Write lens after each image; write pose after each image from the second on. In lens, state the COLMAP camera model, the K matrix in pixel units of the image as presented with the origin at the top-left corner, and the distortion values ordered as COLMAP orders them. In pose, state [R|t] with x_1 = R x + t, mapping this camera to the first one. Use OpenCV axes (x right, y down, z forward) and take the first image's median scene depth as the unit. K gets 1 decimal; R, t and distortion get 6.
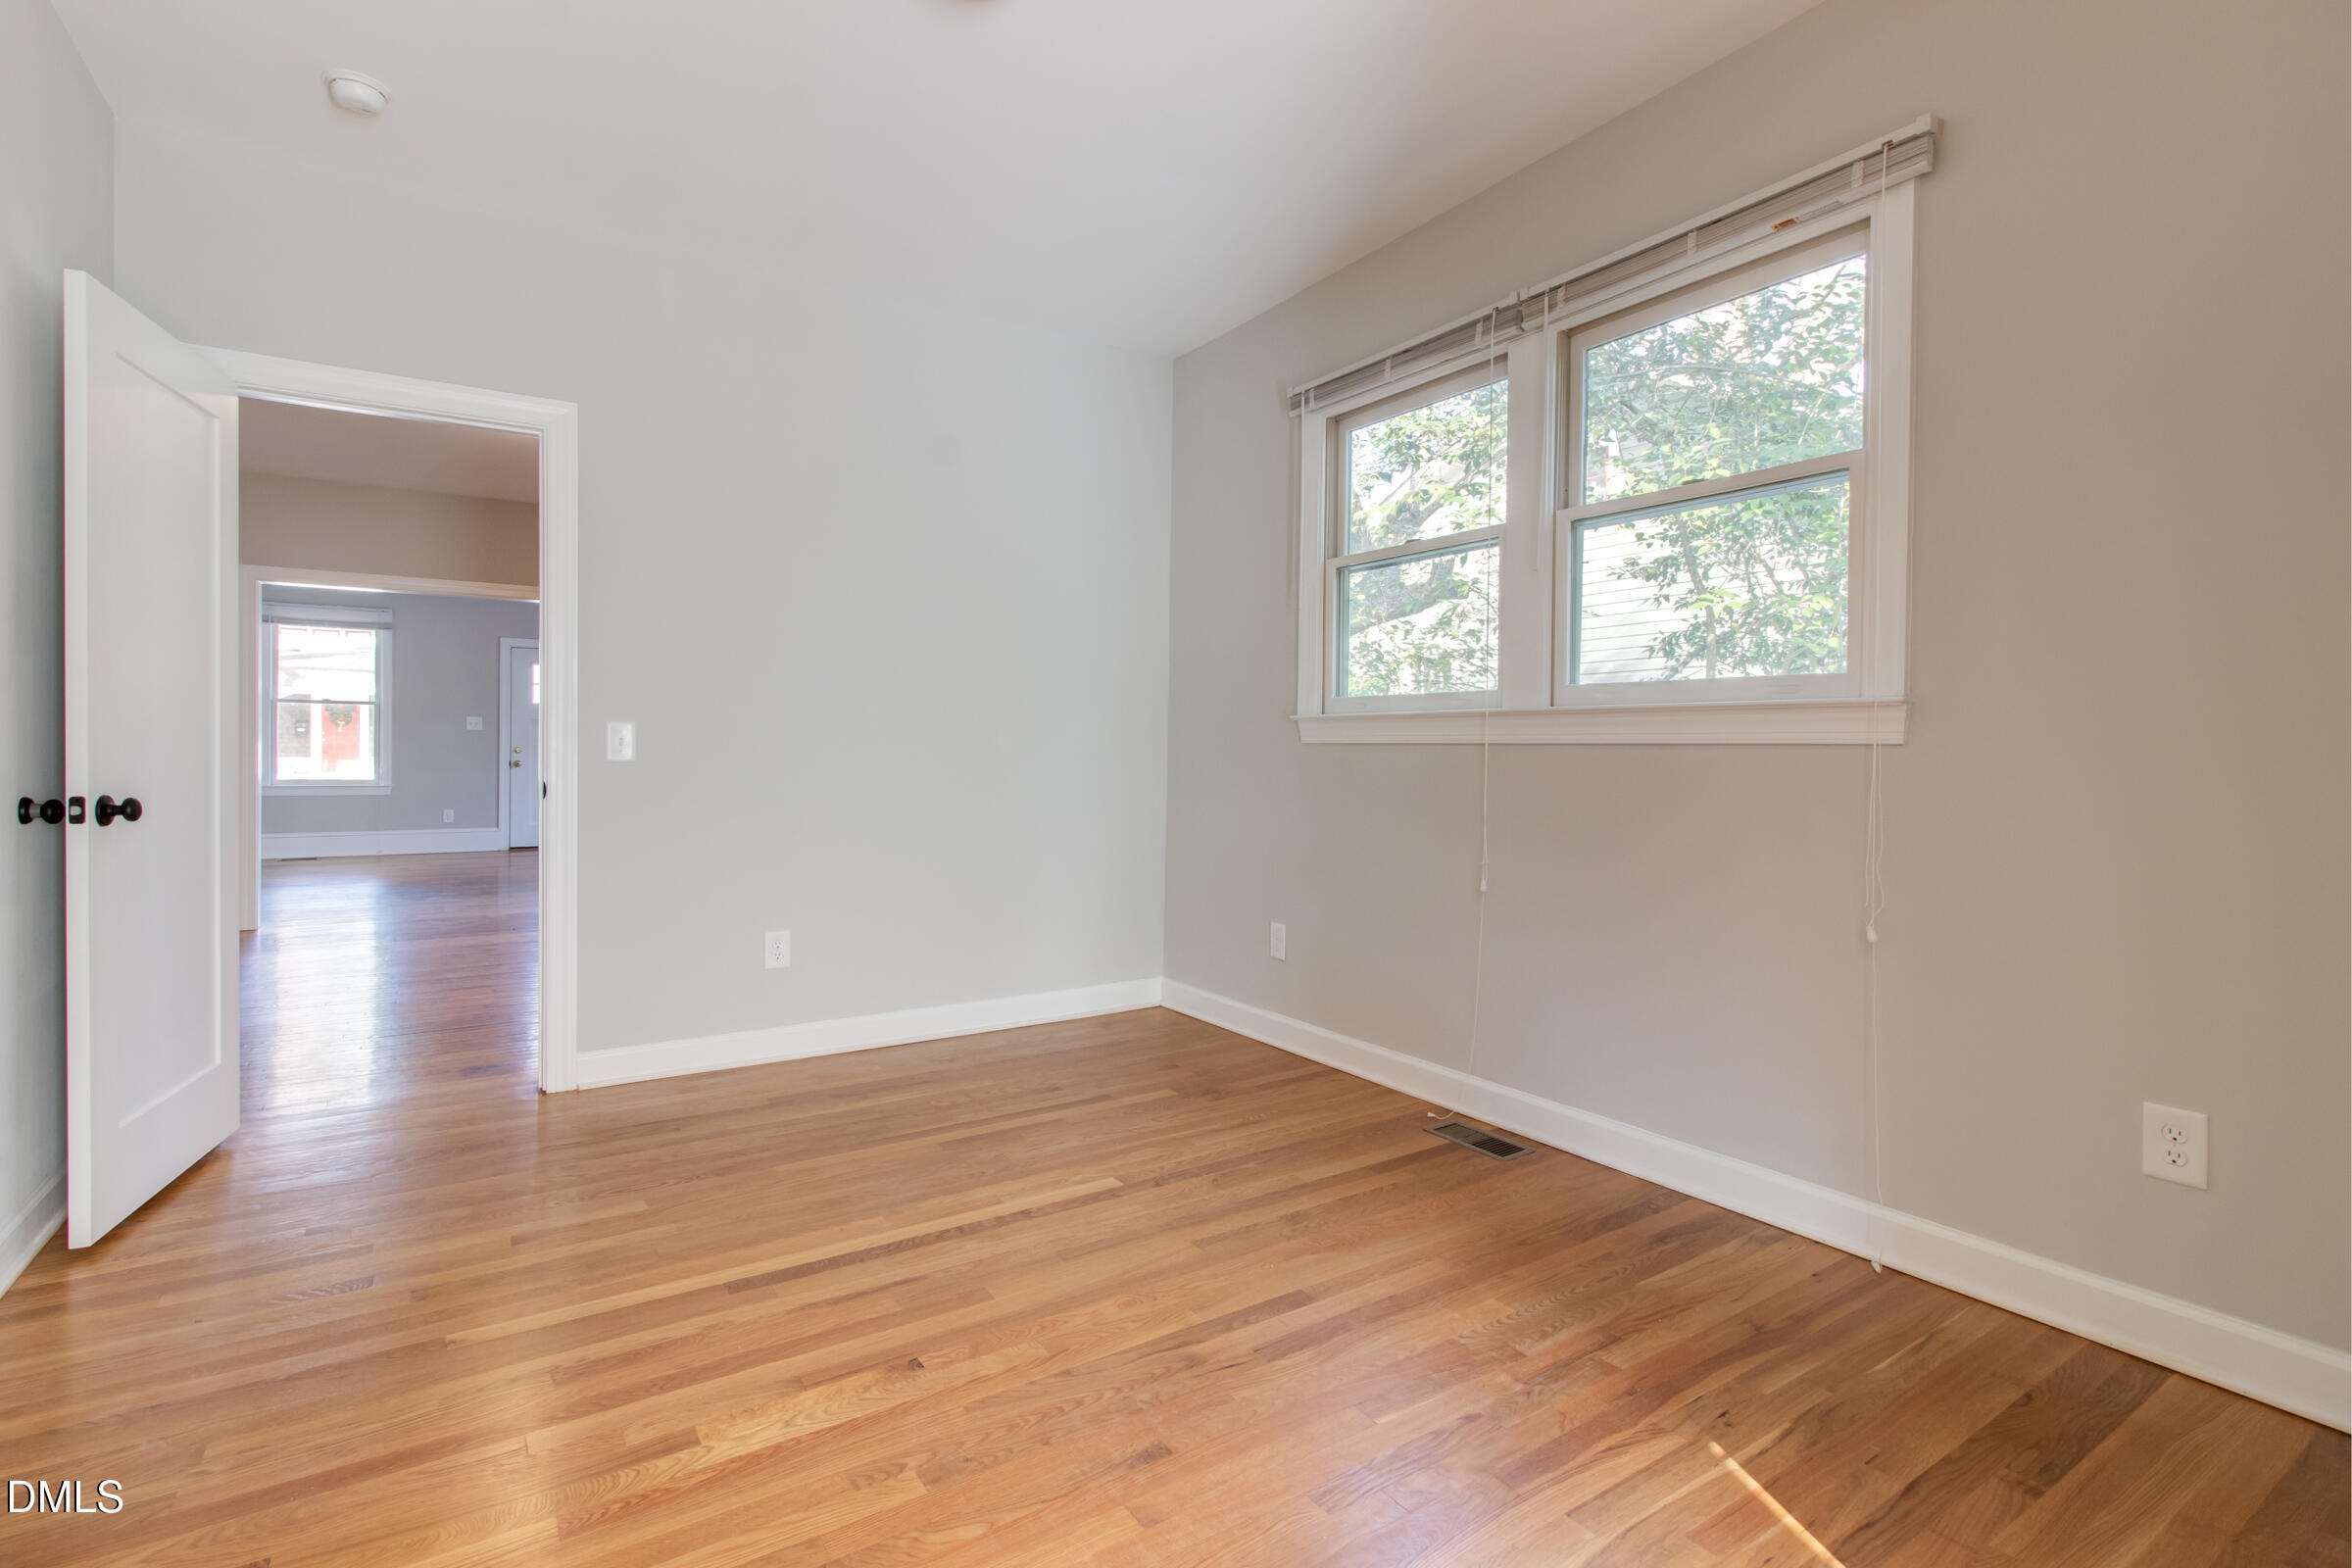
lens RADIAL K [[1088.5, 0, 1146.9], [0, 1088.5, 752.8], [0, 0, 1]] dist [0.000253, 0.000295]
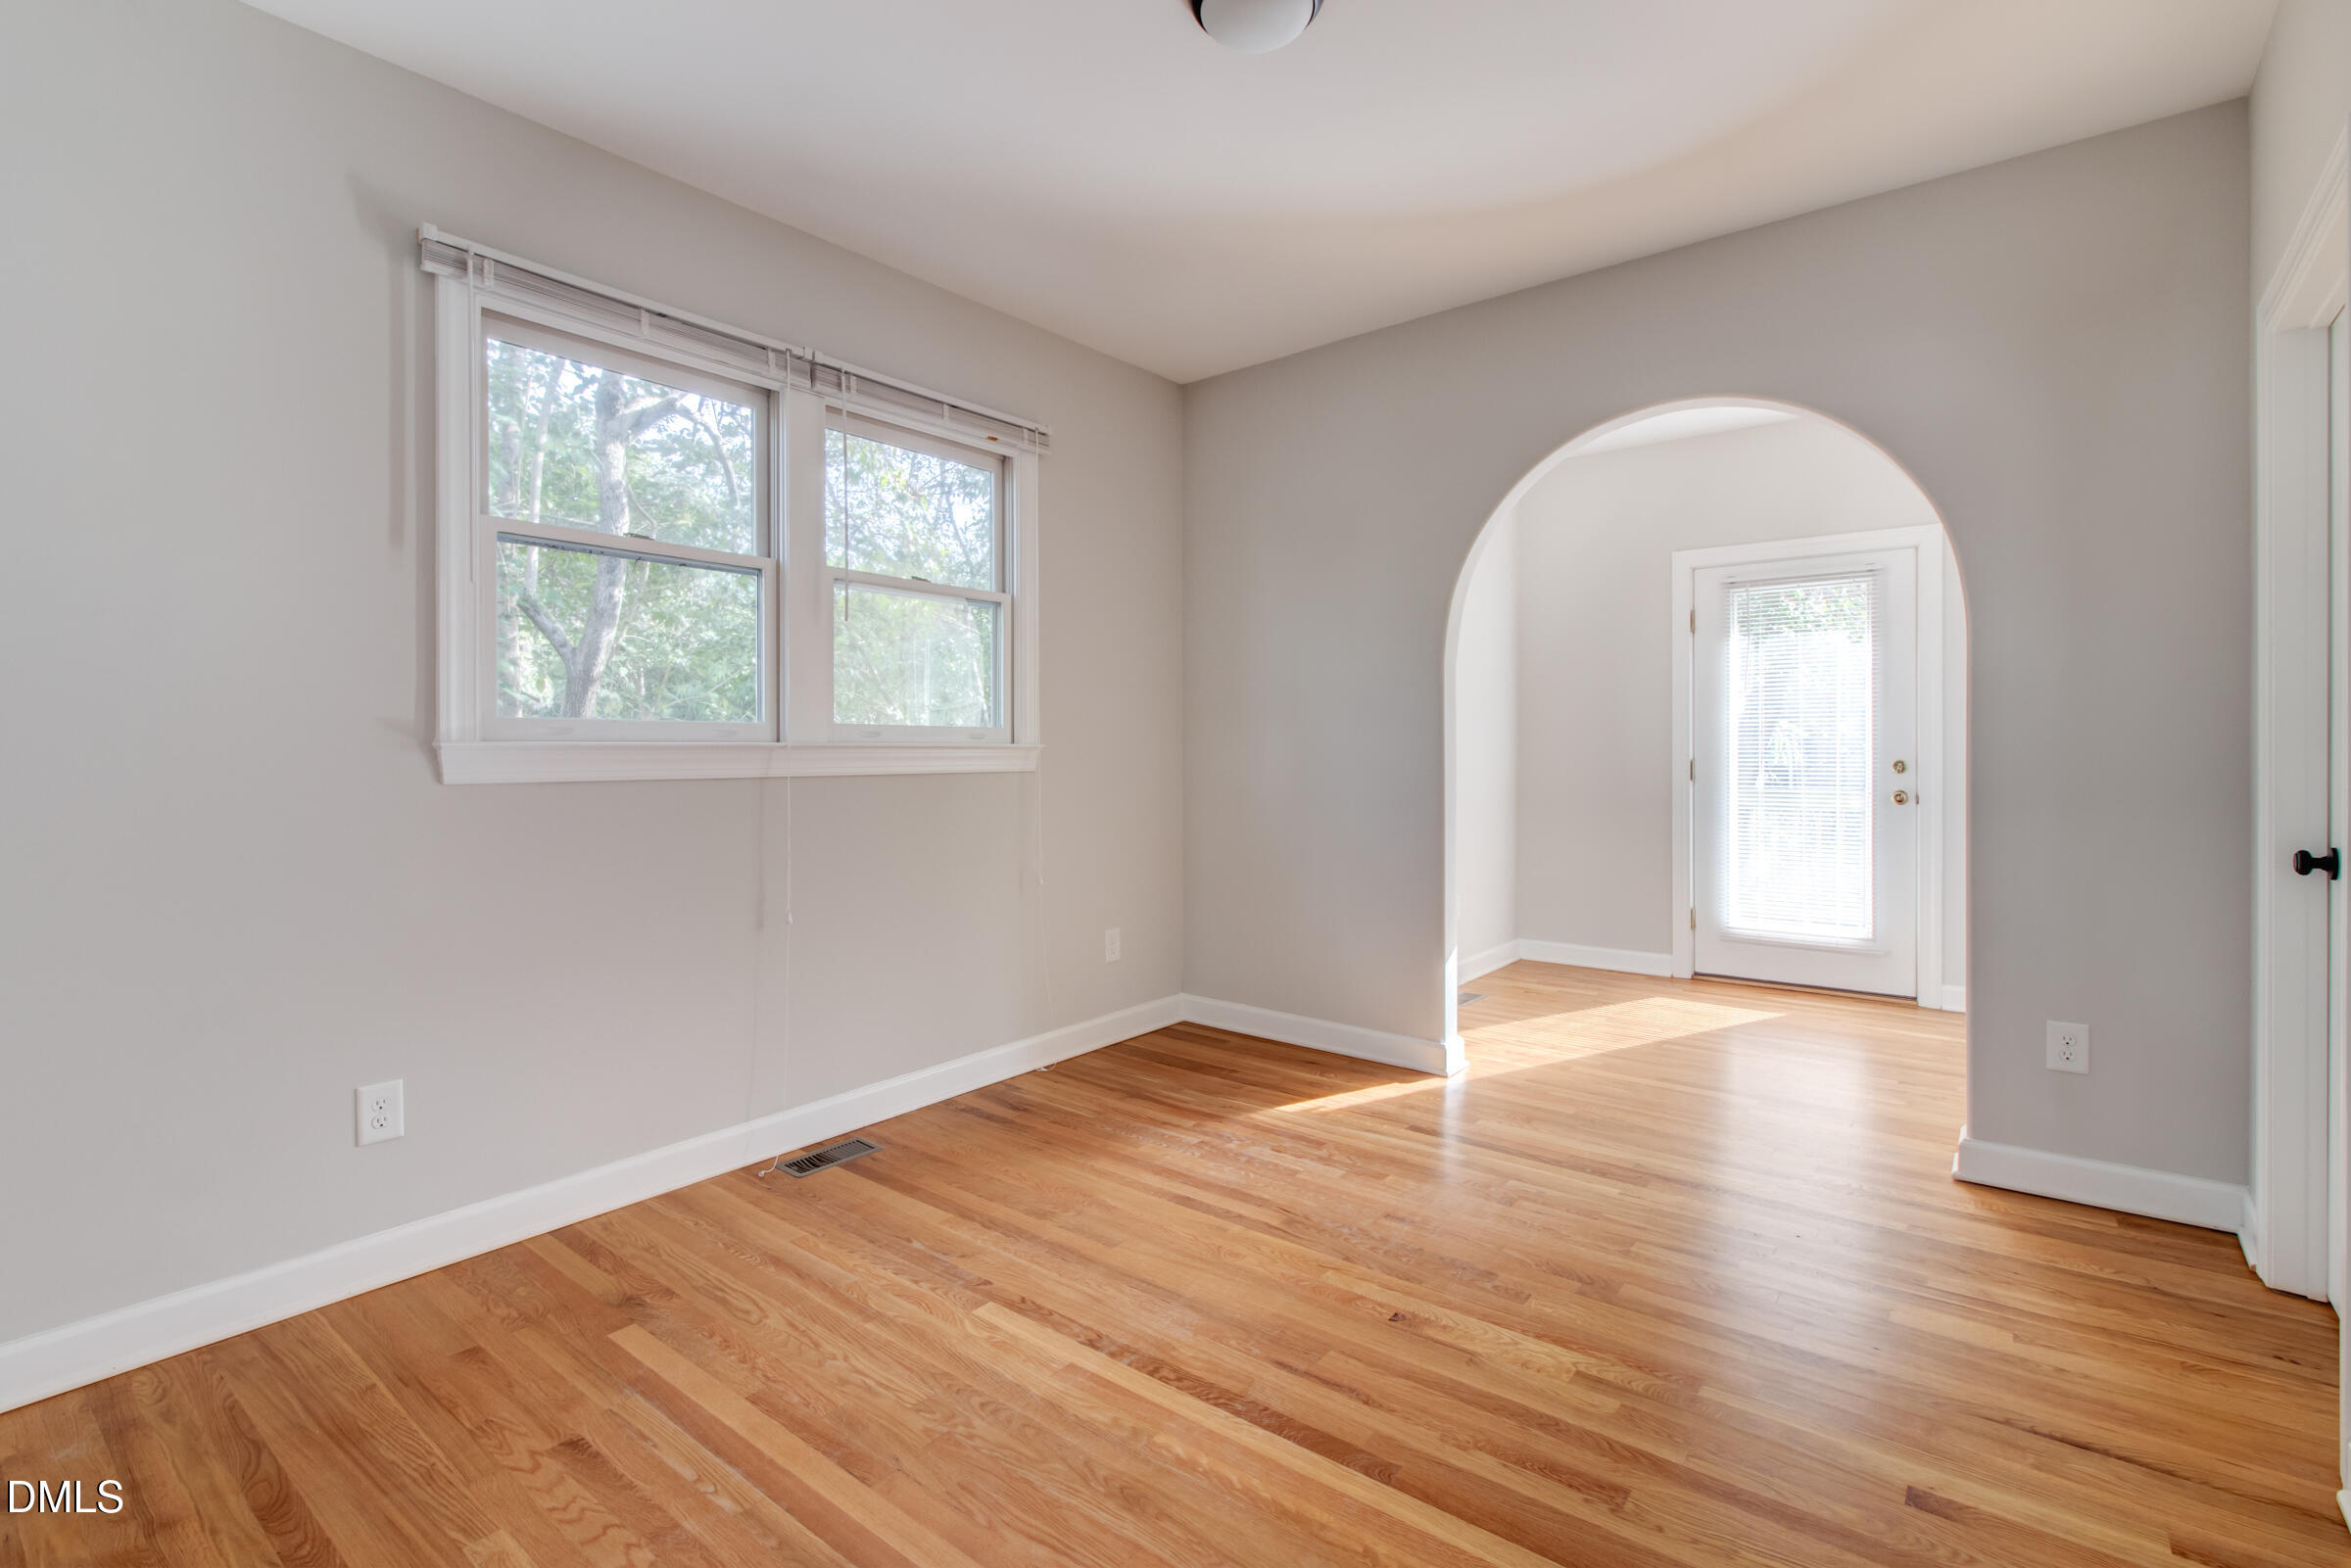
lens RADIAL K [[1087.9, 0, 1146.4], [0, 1087.9, 752.9], [0, 0, 1]] dist [0.000253, 0.000295]
pose [[-0.309781, -0.009083, 0.950764, -1.032725], [0.007689, 0.999898, 0.012058, -0.065625], [-0.950777, 0.011046, -0.309680, 1.328260]]
